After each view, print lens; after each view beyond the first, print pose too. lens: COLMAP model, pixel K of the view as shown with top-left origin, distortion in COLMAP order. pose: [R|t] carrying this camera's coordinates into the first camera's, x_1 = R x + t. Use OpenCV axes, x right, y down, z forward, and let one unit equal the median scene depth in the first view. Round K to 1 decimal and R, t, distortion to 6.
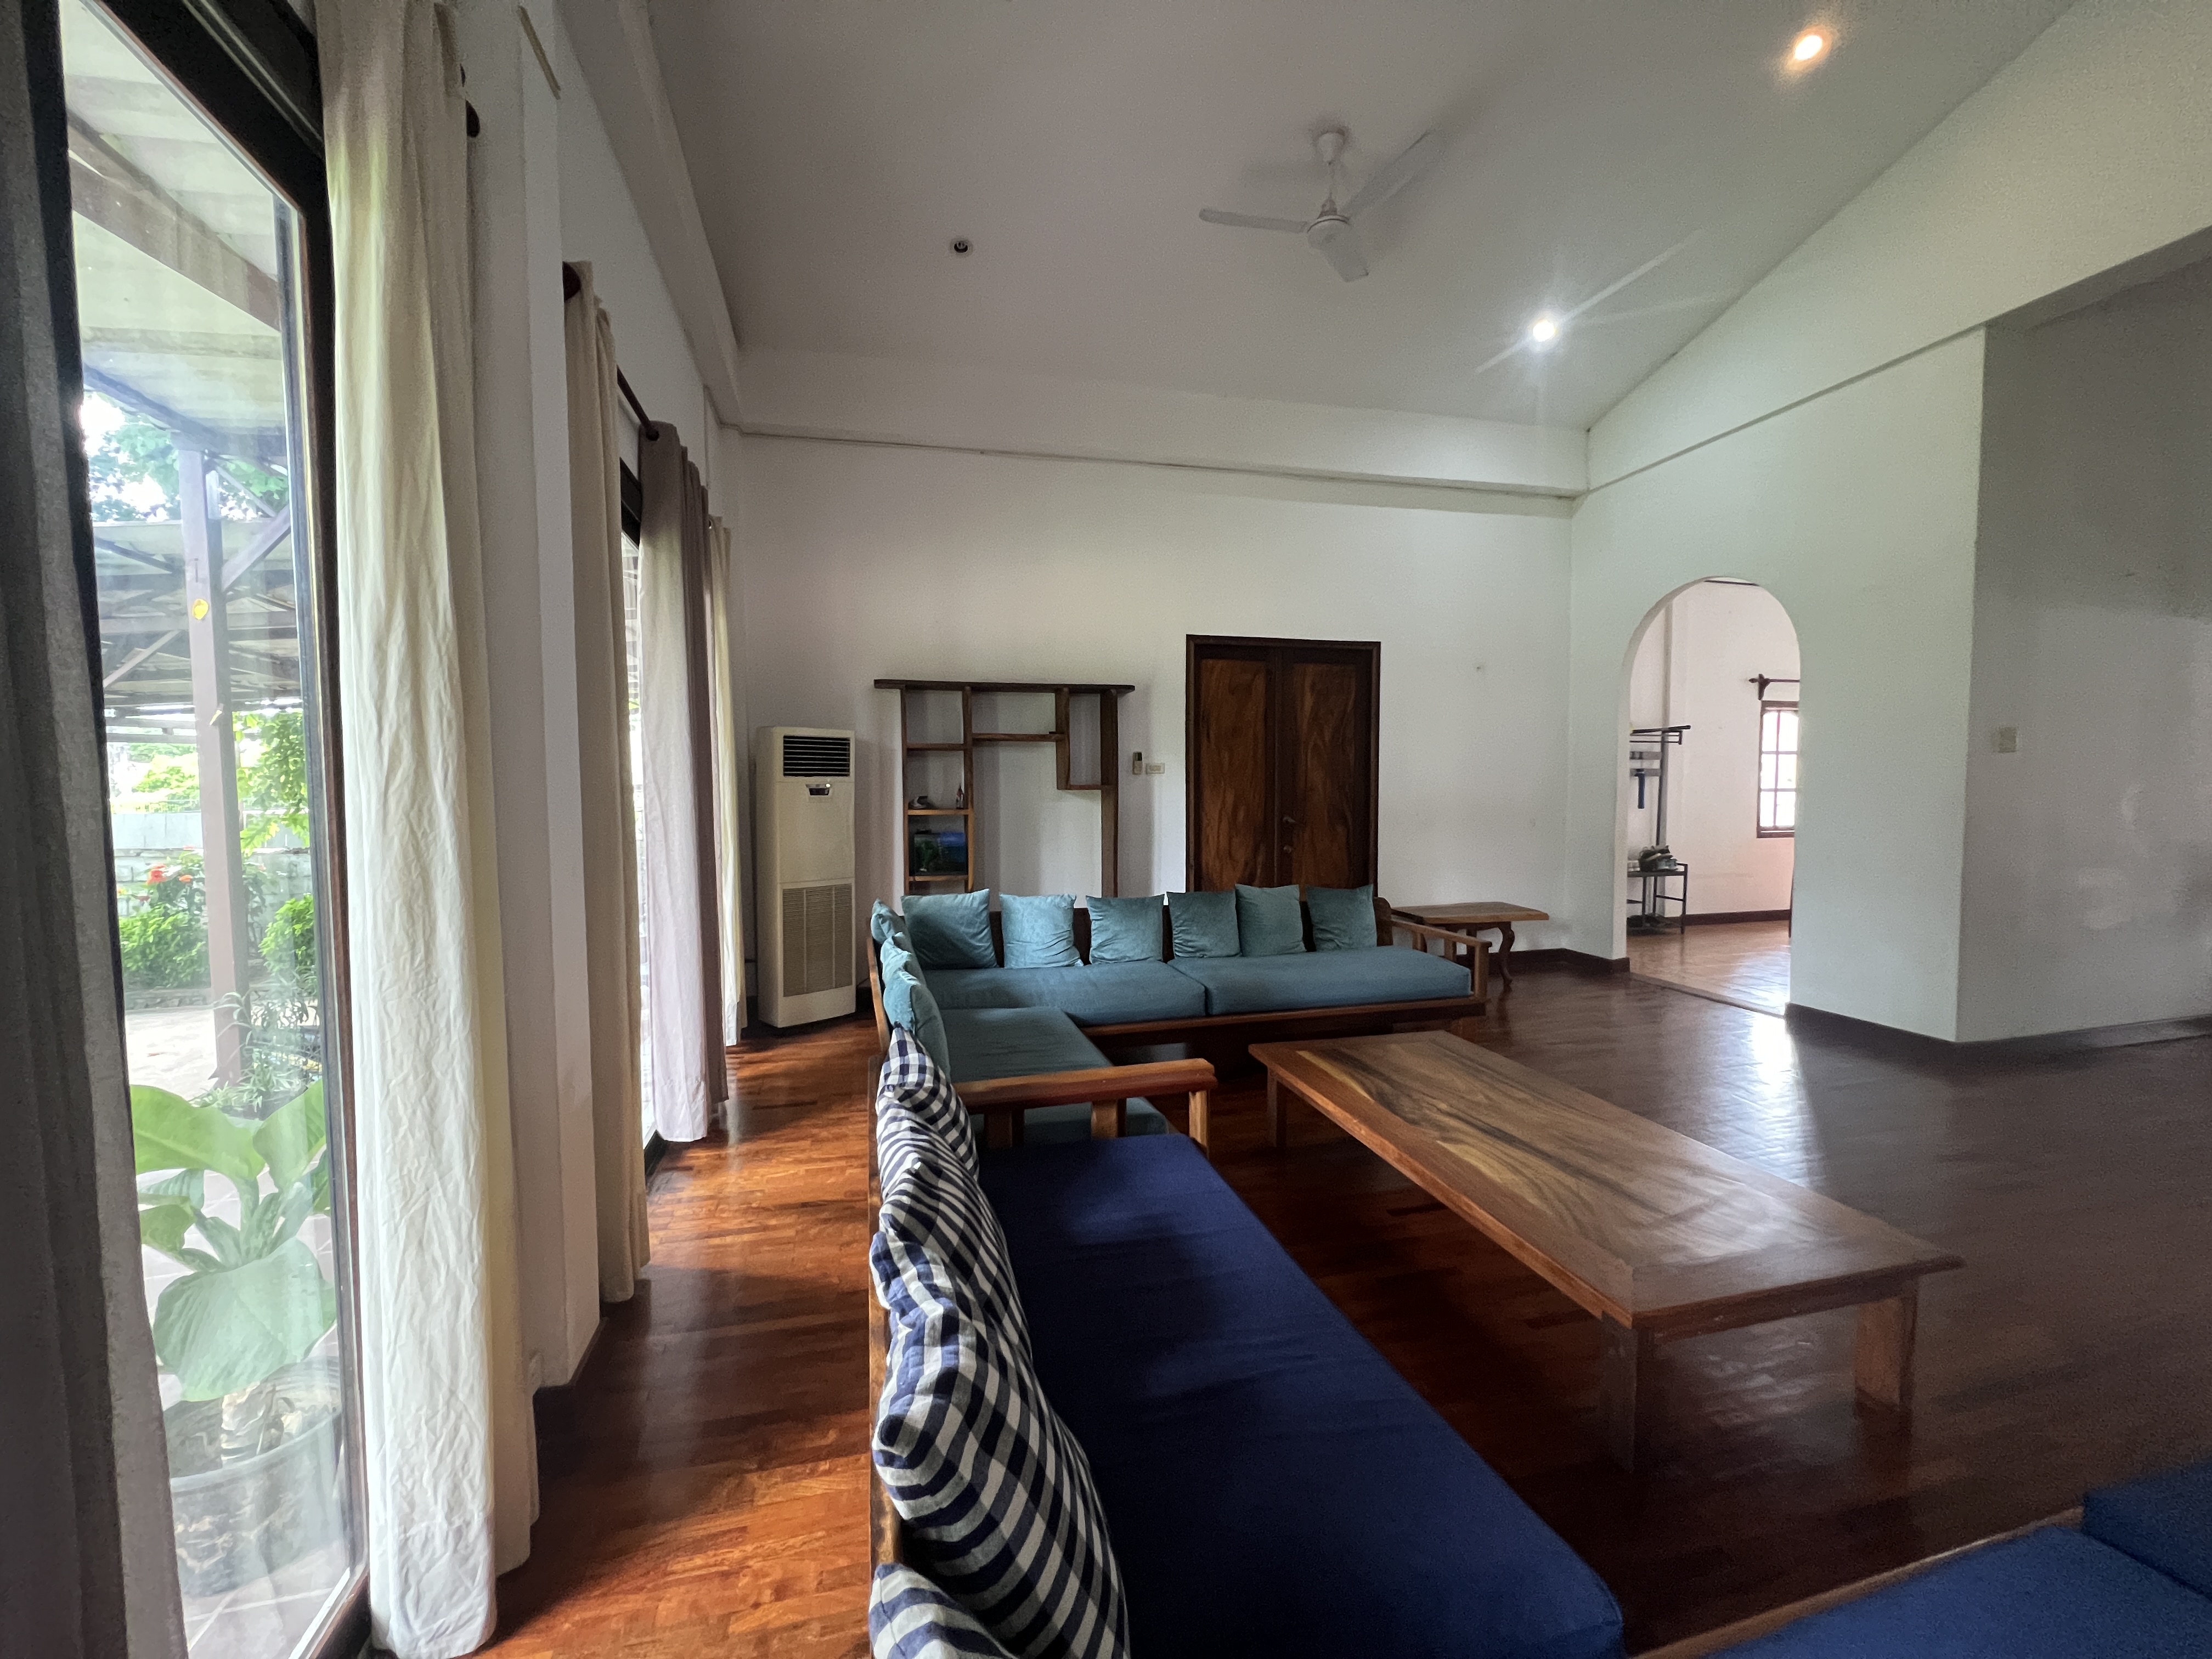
lens RADIAL K [[884.1, 0, 1106.0], [0, 884.1, 829.5], [0, 0, 1]] dist [-0.001335, 0.000207]
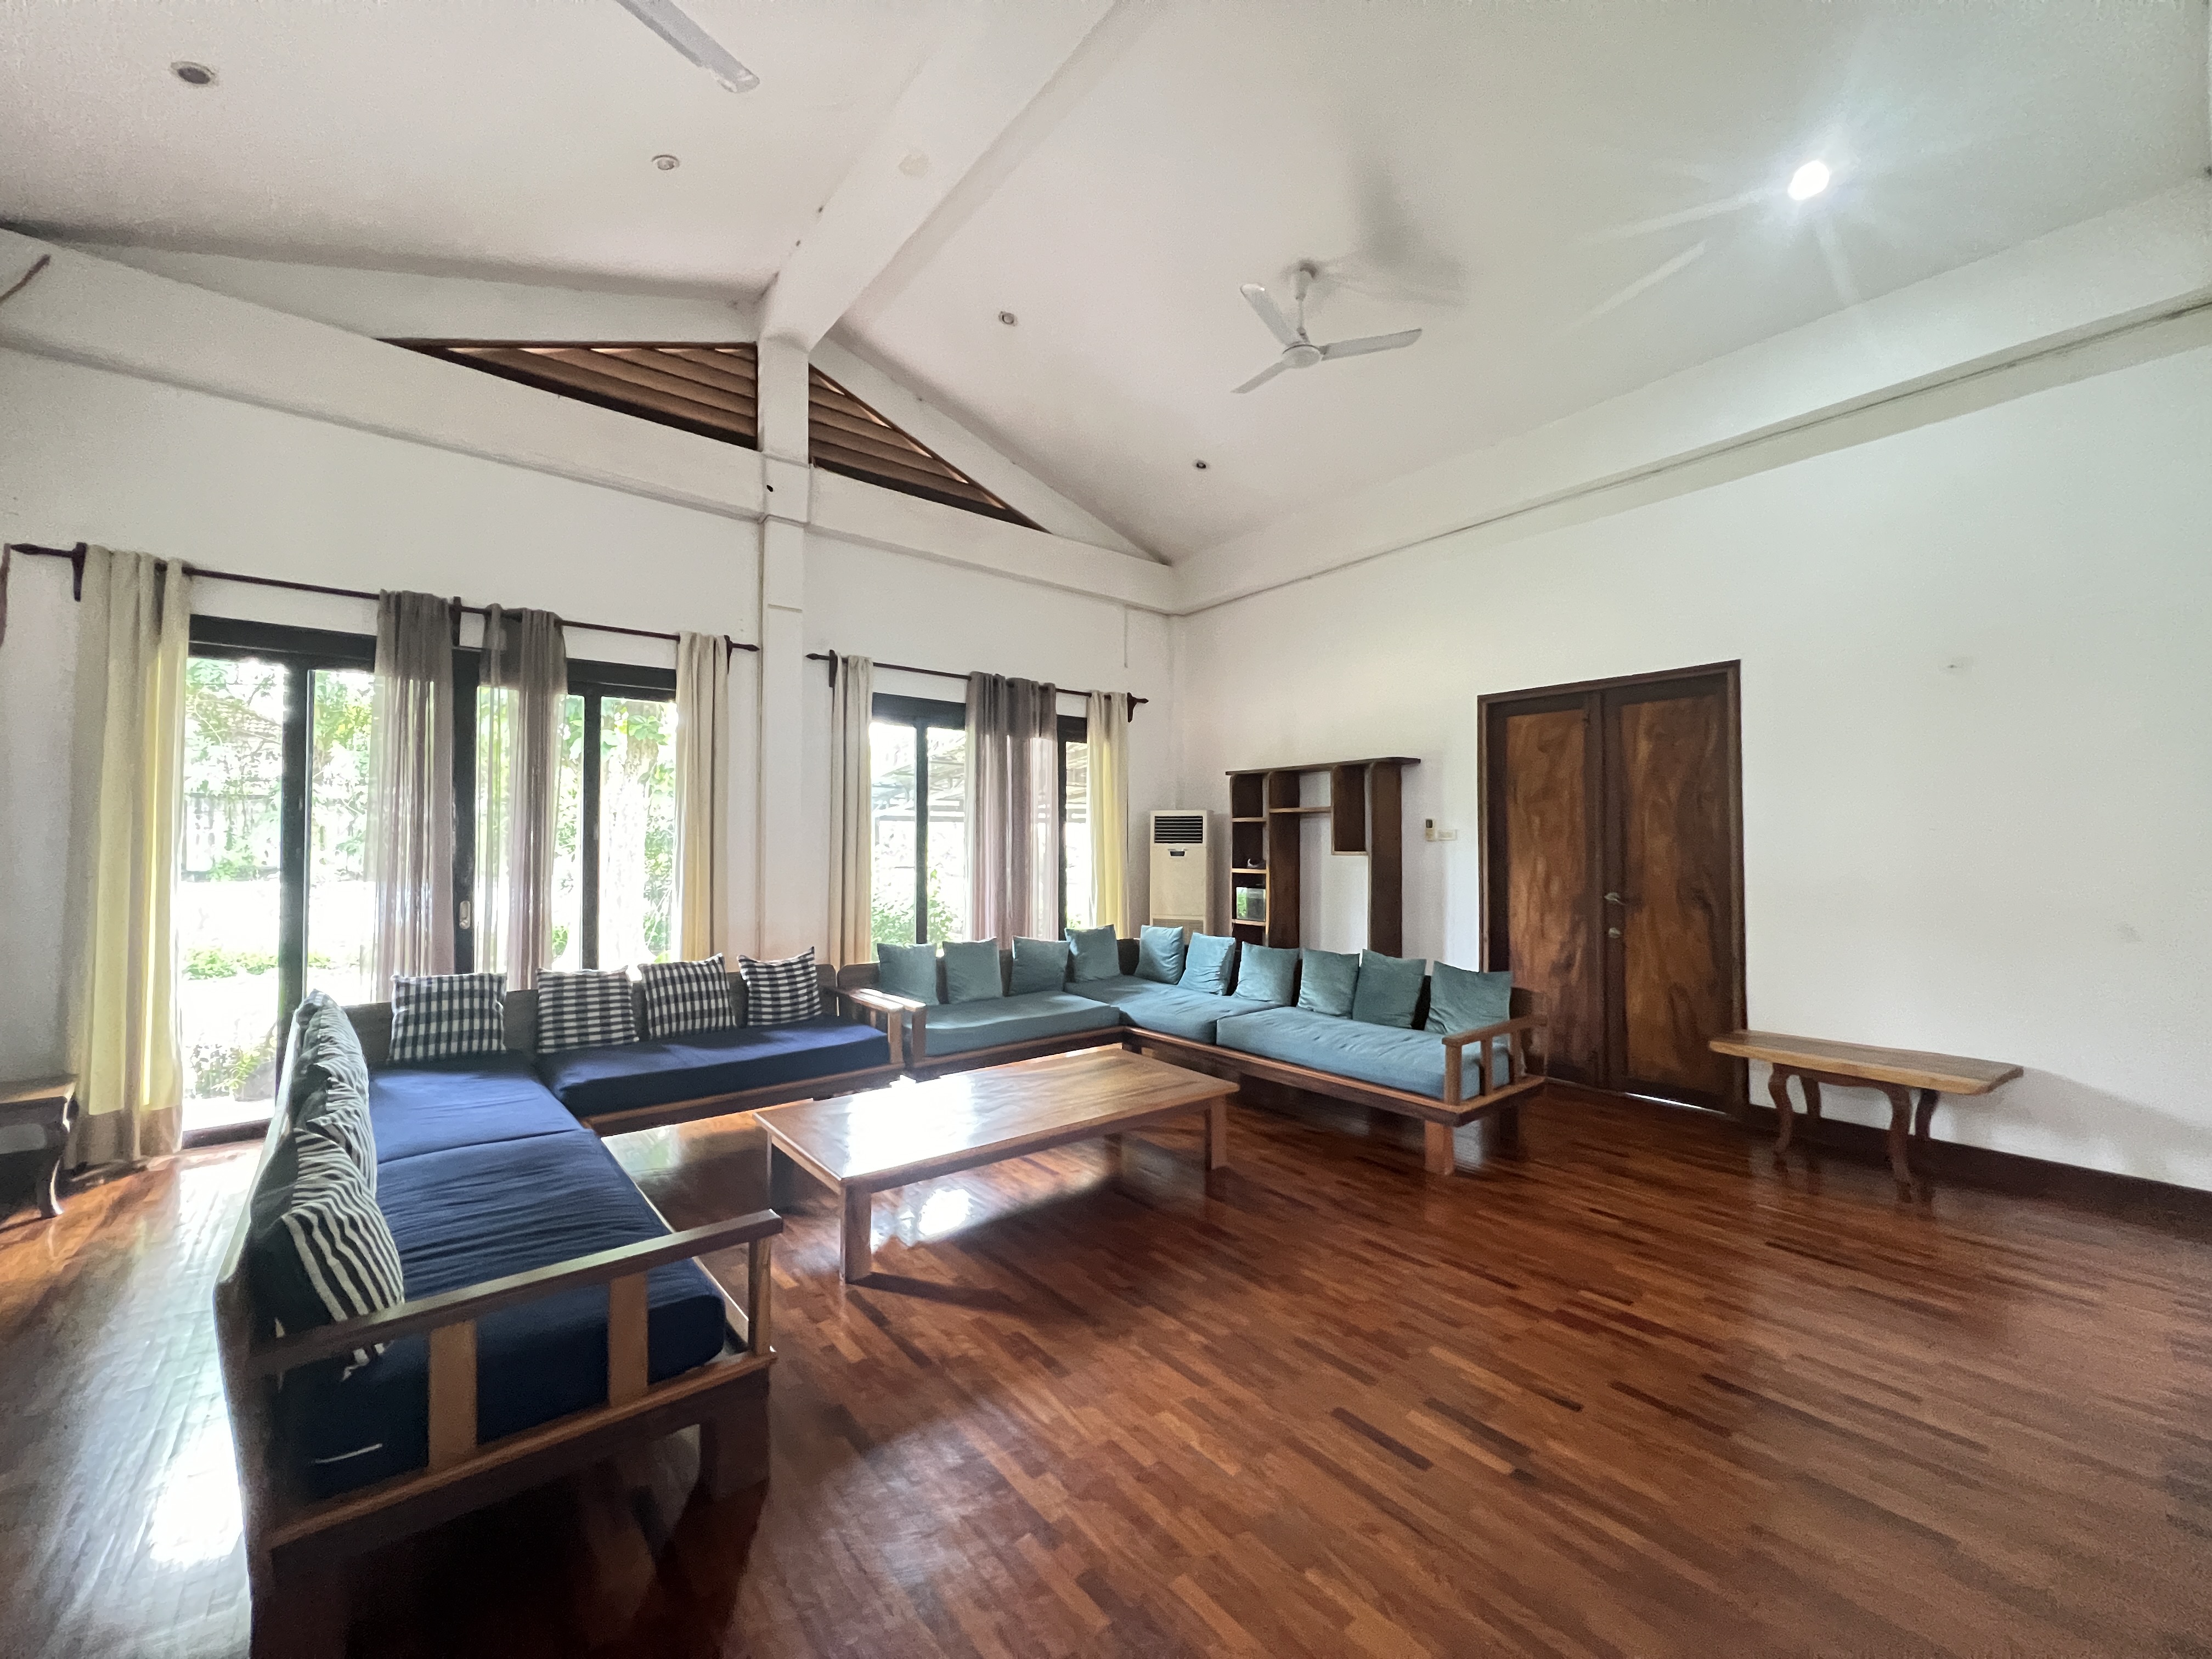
lens RADIAL K [[884.1, 0, 1106.0], [0, 884.1, 829.5], [0, 0, 1]] dist [-0.001335, 0.000207]
pose [[0.412572, -0.012161, -0.910844, 0.776947], [-0.052514, 0.997930, -0.037110, -0.018377], [0.909410, 0.063142, 0.411080, 0.241150]]
